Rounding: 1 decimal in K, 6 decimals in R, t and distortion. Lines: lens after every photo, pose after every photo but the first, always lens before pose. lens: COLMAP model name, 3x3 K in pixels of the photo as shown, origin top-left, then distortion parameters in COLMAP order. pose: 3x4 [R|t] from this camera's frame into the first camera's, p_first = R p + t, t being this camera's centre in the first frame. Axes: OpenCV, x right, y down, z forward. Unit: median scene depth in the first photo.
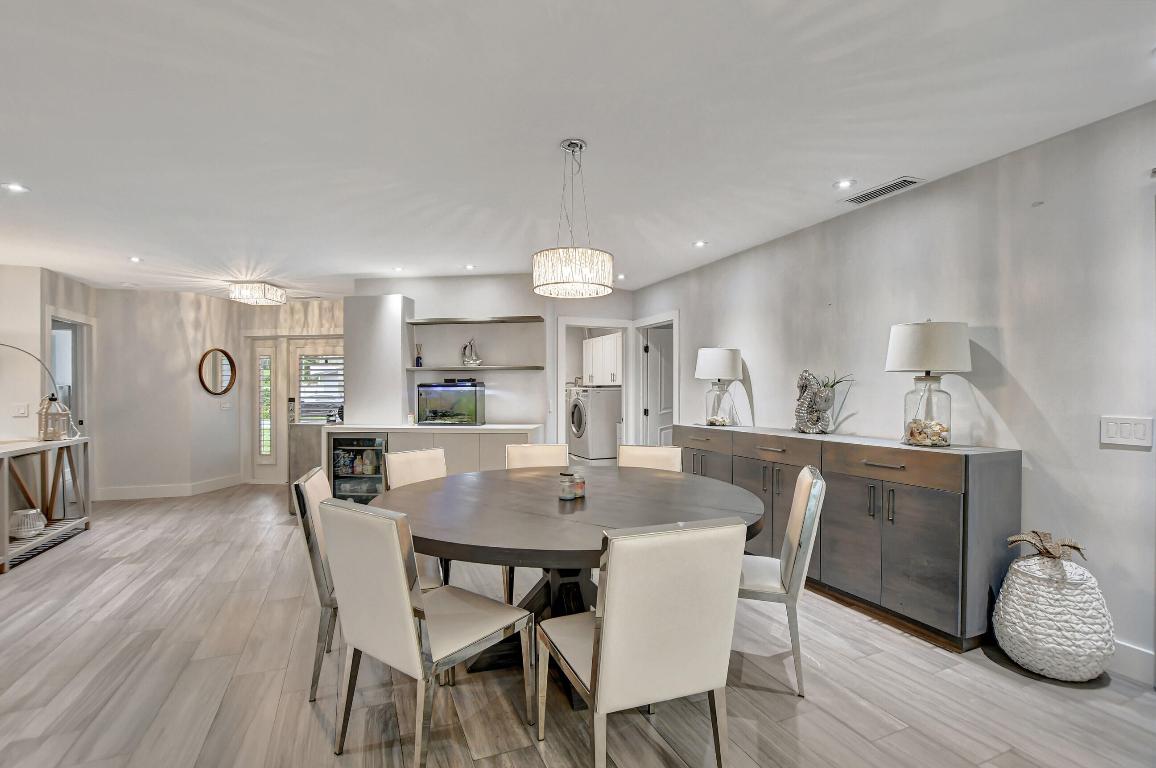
lens RADIAL K [[522.7, 0, 540.9], [0, 522.7, 384.3], [0, 0, 1]] dist [-0.000745, -0.000123]
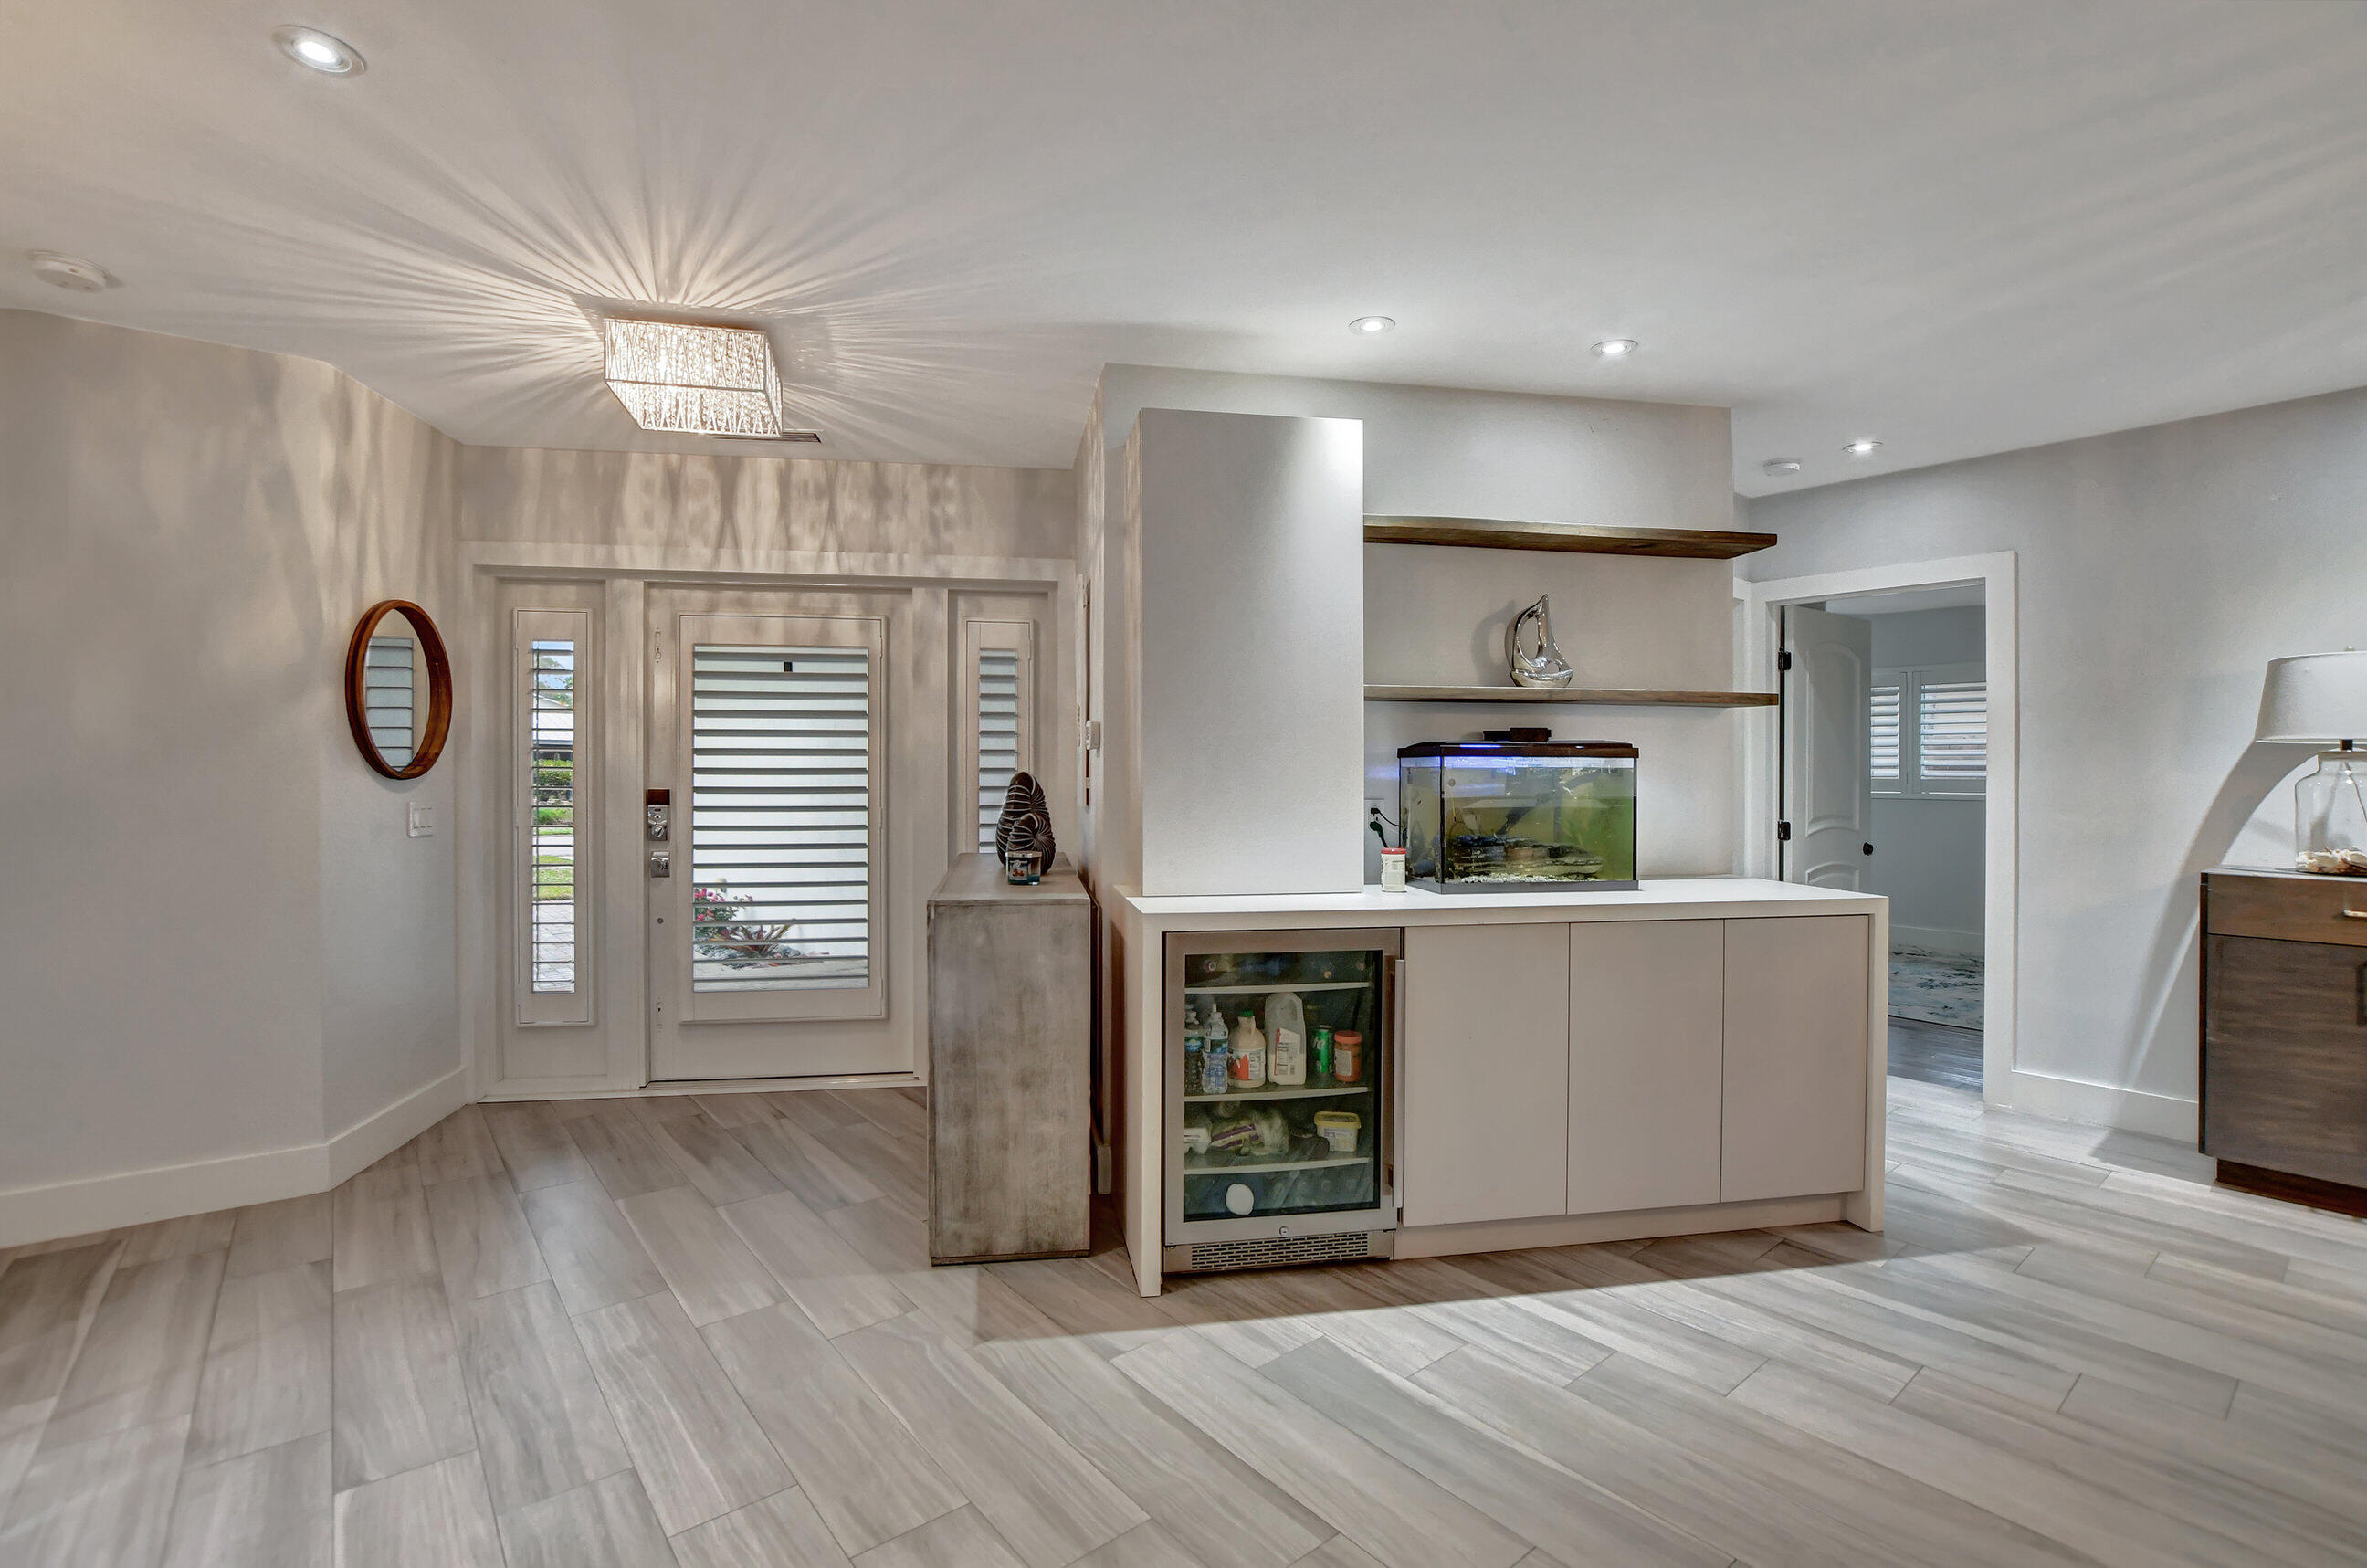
lens RADIAL K [[1044.3, 0, 1066.6], [0, 1044.3, 766.1], [0, 0, 1]] dist [-0.001506, -0.000206]
pose [[0.957438, 0.007466, 0.288542, -0.467988], [-0.010095, 0.999920, 0.007624, 0.006721], [-0.288462, -0.010213, 0.957437, 0.423260]]
